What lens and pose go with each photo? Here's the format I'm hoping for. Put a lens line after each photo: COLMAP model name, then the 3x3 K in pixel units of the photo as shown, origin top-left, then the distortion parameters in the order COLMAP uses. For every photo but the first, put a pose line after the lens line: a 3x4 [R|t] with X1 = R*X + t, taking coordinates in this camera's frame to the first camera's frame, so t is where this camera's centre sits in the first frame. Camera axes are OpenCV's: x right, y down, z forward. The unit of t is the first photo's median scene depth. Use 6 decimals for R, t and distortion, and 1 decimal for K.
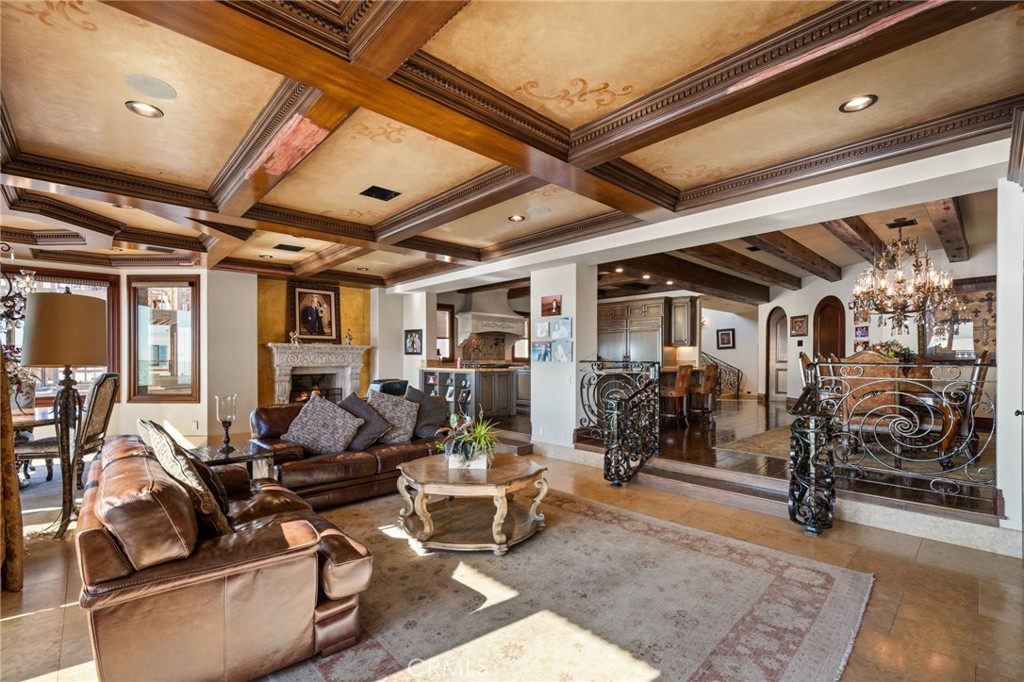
lens RADIAL K [[449.3, 0, 502.6], [0, 449.3, 363.0], [0, 0, 1]] dist [0.001597, -0.000728]
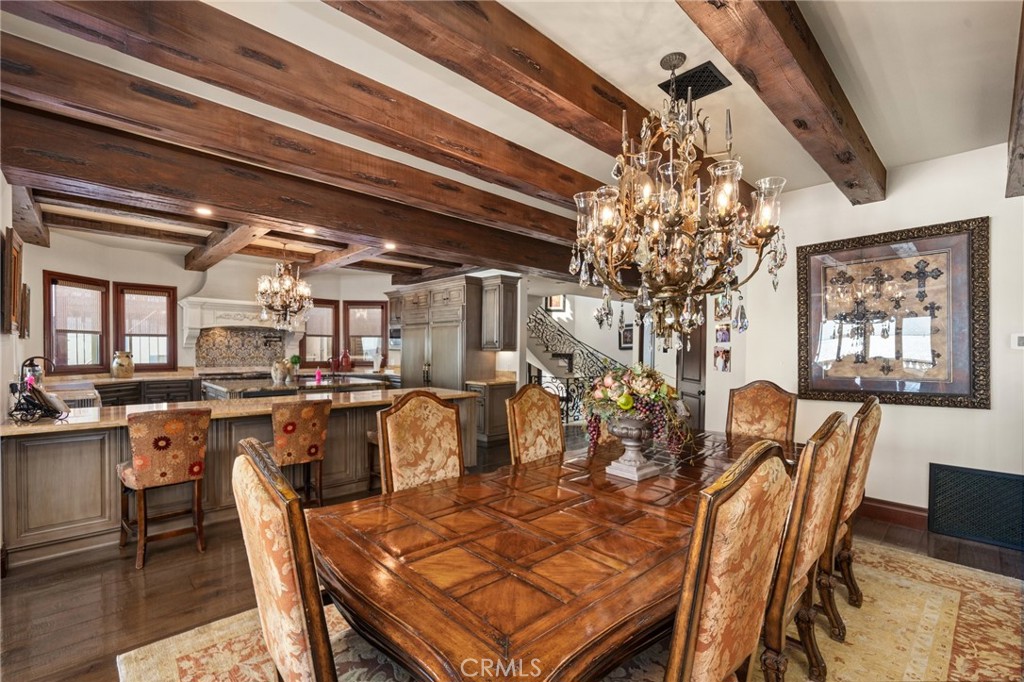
lens RADIAL K [[449.3, 0, 506.6], [0, 449.3, 357.7], [0, 0, 1]] dist [0.001597, -0.000728]
pose [[0.999922, 0.006077, 0.010869, 0.417977], [-0.006150, 0.999959, 0.006693, -0.032002], [-0.010828, -0.006759, 0.999919, 0.338551]]
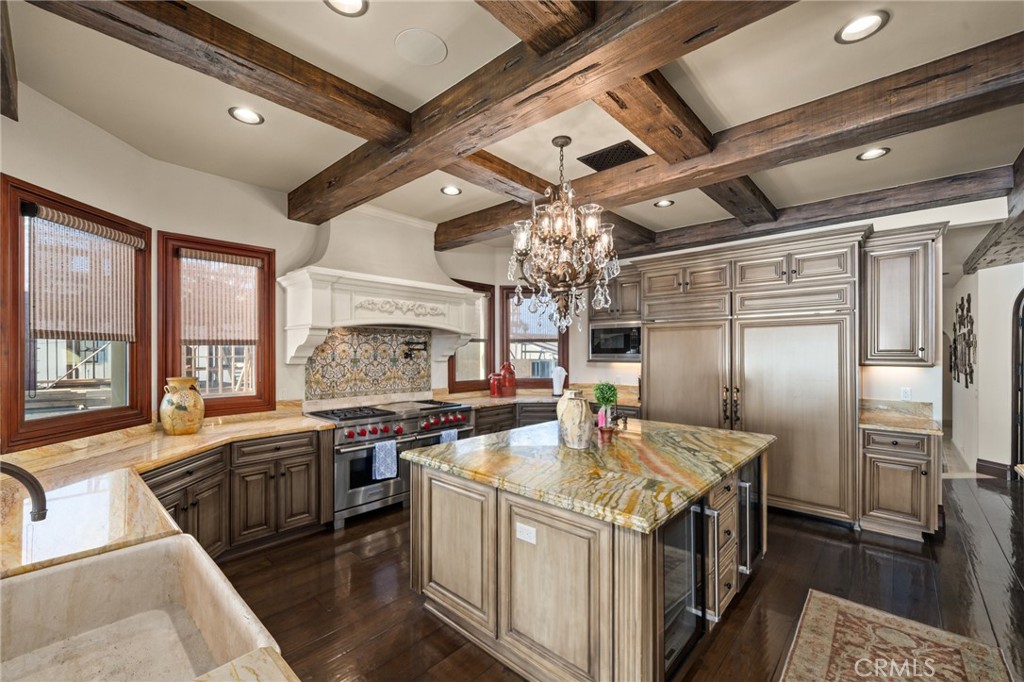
lens RADIAL K [[419.6, 0, 505.7], [0, 419.6, 350.0], [0, 0, 1]] dist [0.002086, -0.000358]
pose [[0.996612, -0.003415, 0.082171, 0.053017], [0.004790, 0.999852, -0.016535, -0.046299], [-0.082103, 0.016872, 0.996481, 0.705149]]
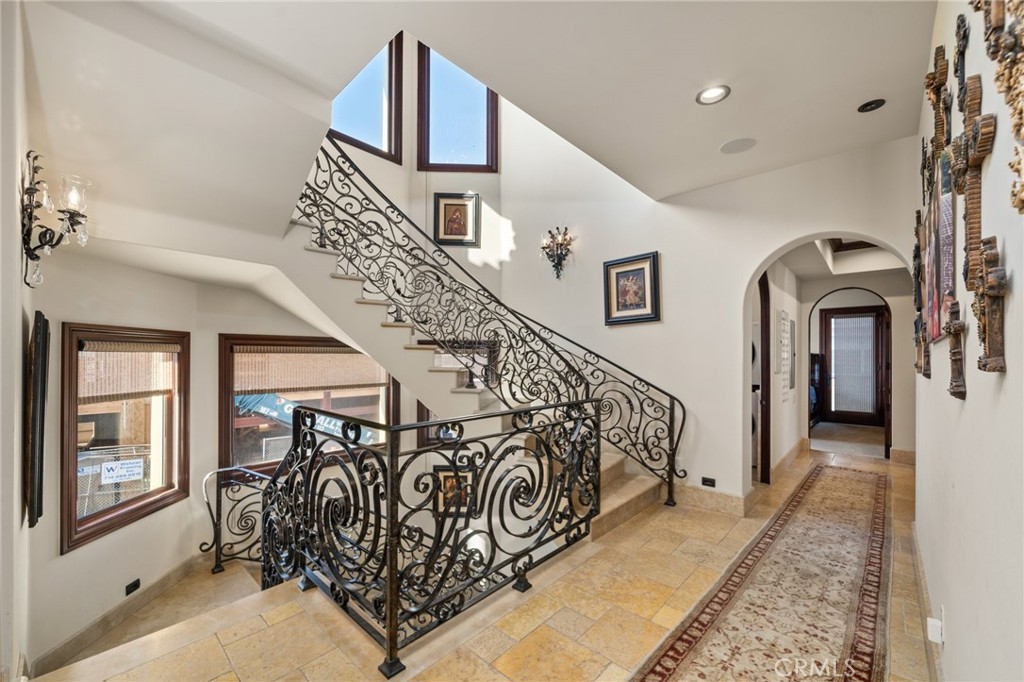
lens RADIAL K [[419.6, 0, 509.9], [0, 419.6, 344.3], [0, 0, 1]] dist [0.002086, -0.000358]
pose [[0.994814, 0.009416, 0.101269, 0.587384], [-0.006936, 0.999668, -0.024818, -0.016509], [-0.101469, 0.023986, 0.994549, 1.107691]]
